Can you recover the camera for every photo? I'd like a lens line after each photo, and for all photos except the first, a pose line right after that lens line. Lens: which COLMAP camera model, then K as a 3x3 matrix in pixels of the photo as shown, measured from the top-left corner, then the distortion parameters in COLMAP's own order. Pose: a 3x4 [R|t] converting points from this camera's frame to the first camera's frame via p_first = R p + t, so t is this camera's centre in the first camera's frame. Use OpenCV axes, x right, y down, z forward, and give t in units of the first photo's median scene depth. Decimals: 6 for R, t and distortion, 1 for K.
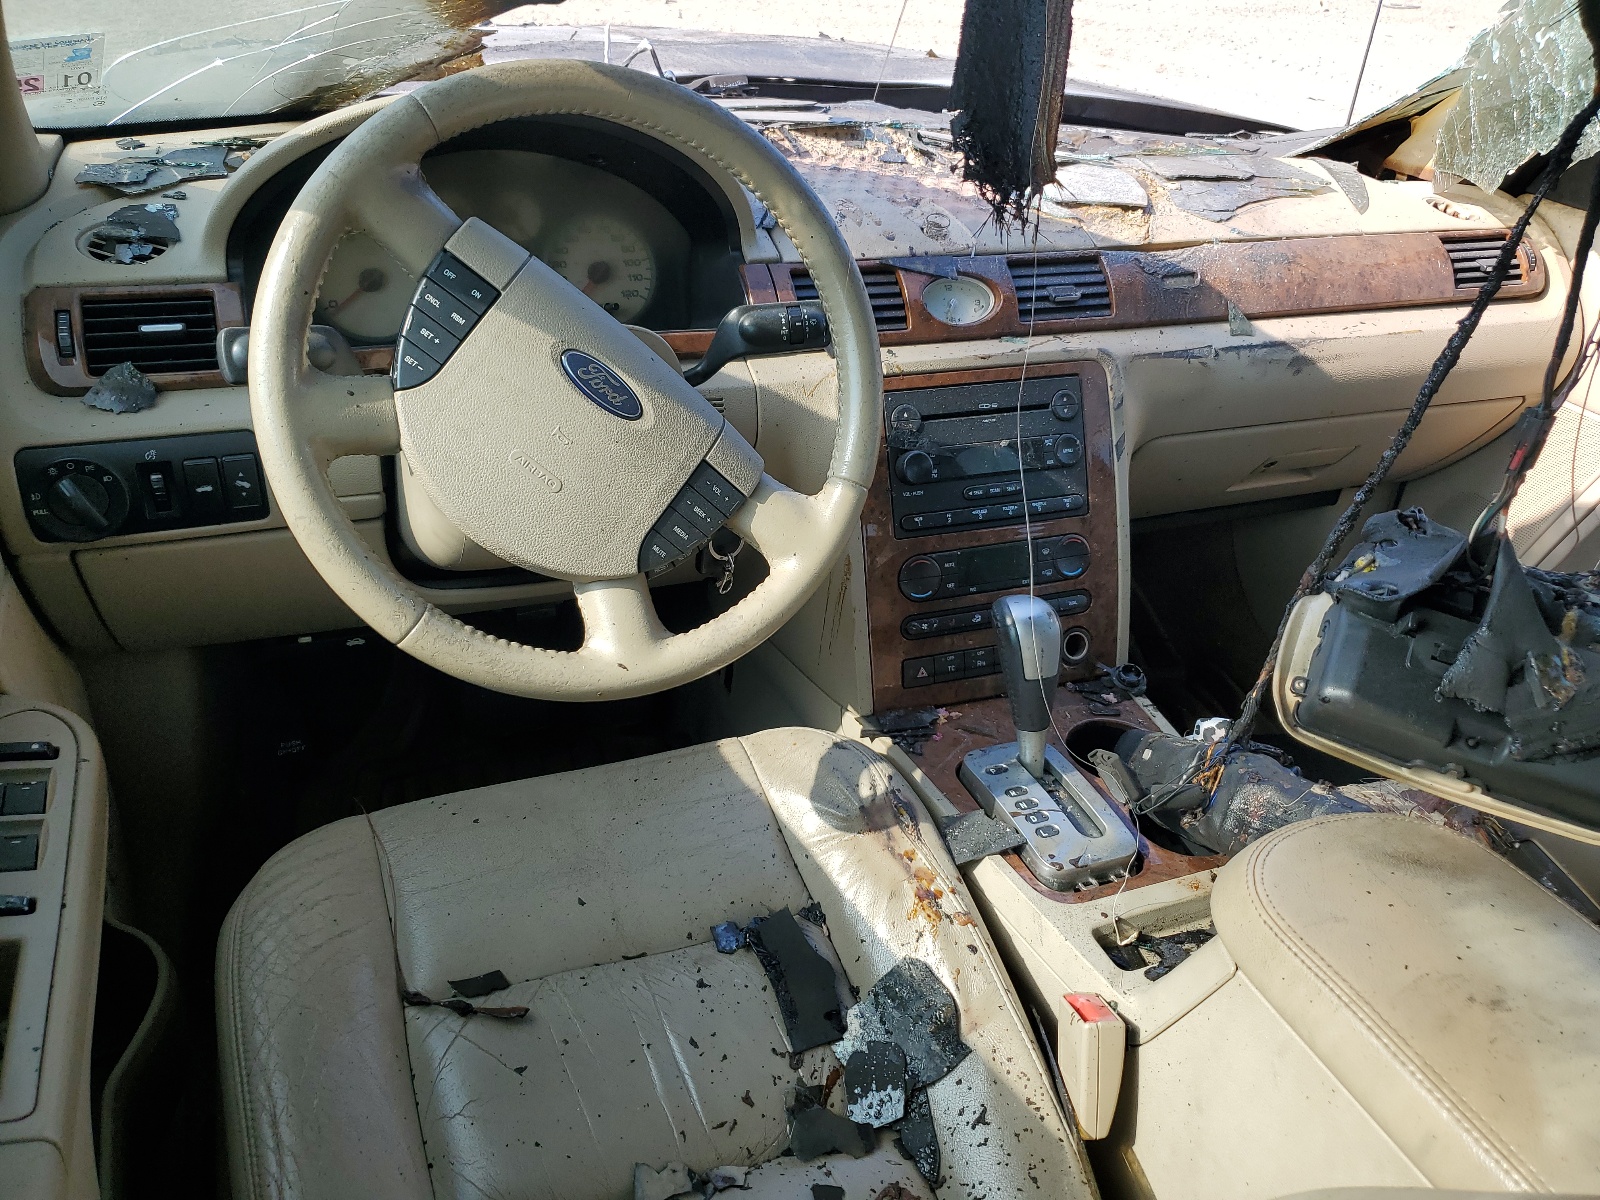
lens RADIAL K [[1266.4, 0, 800.0], [0, 1266.4, 600.0], [0, 0, 1]] dist [0.003177, -0.000580]
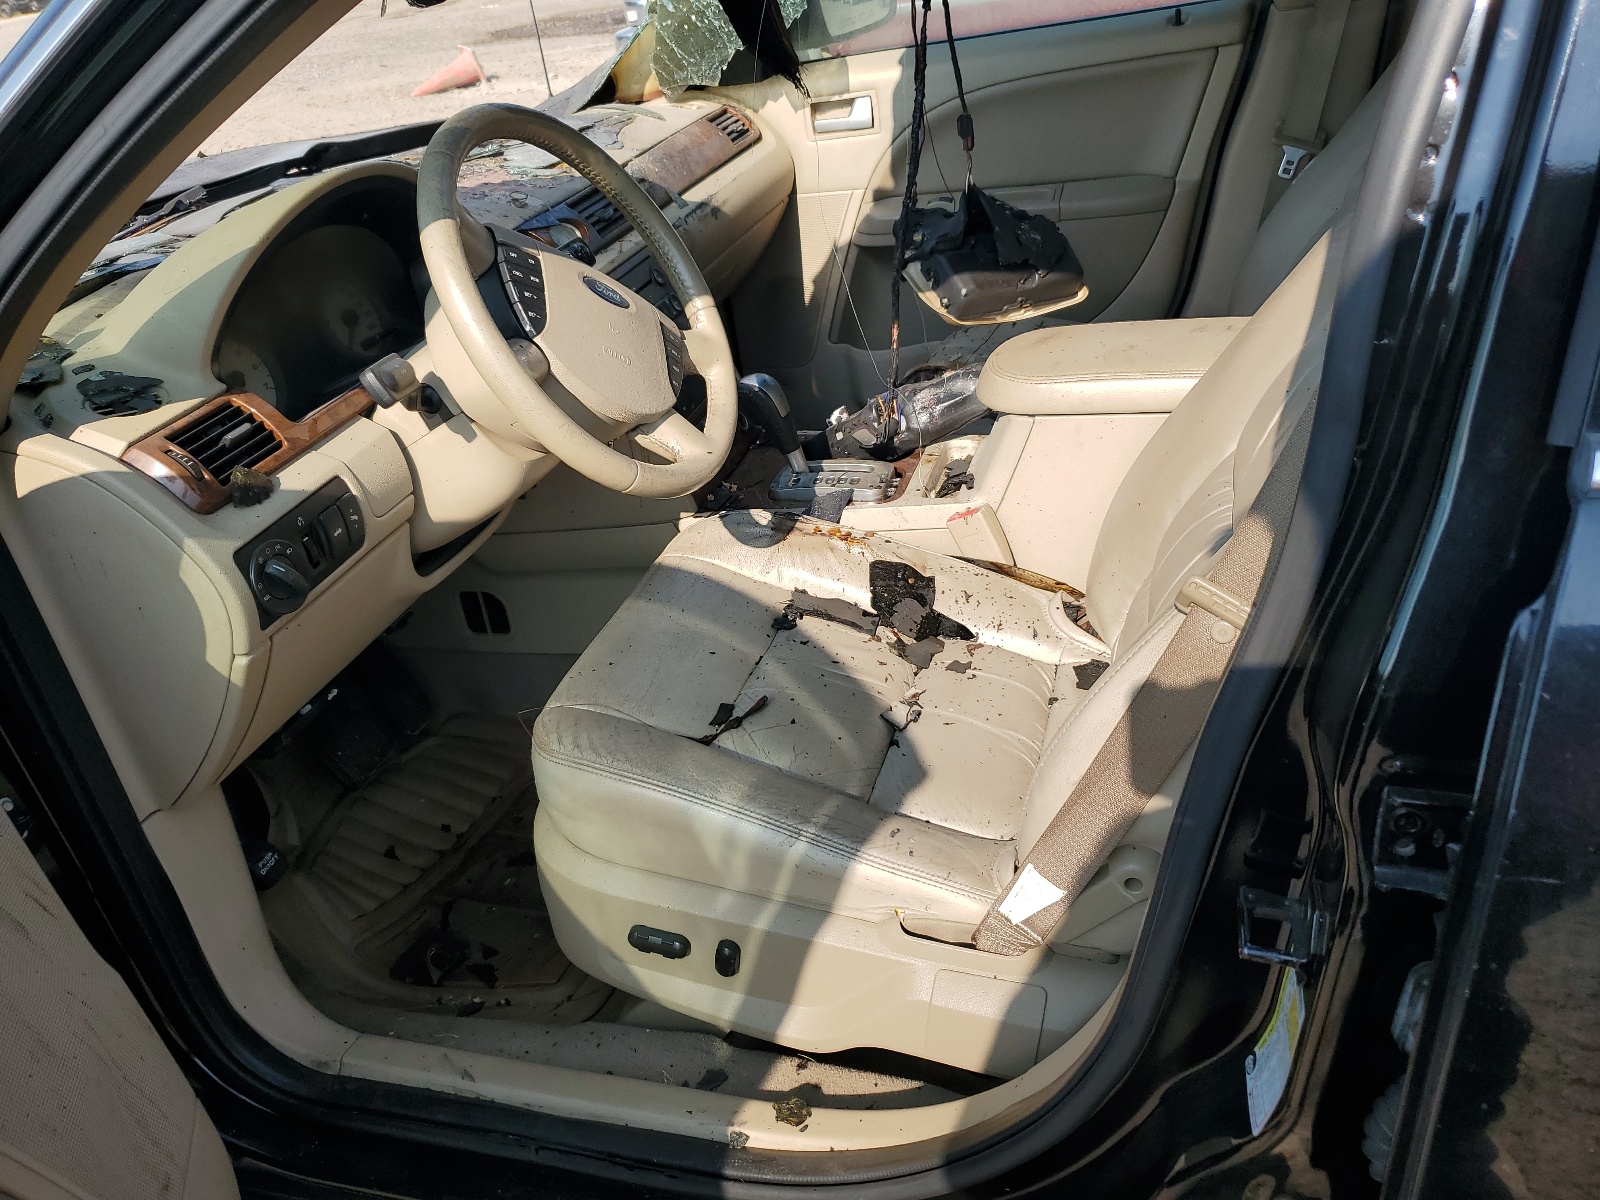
lens RADIAL K [[1216.1, 0, 800.0], [0, 1216.1, 600.0], [0, 0, 1]] dist [-0.007416, -0.005343]
pose [[0.620440, -0.527835, 0.580038, -0.831386], [0.544099, 0.822364, 0.166353, 0.012597], [-0.564809, 0.212386, 0.797422, -0.163529]]
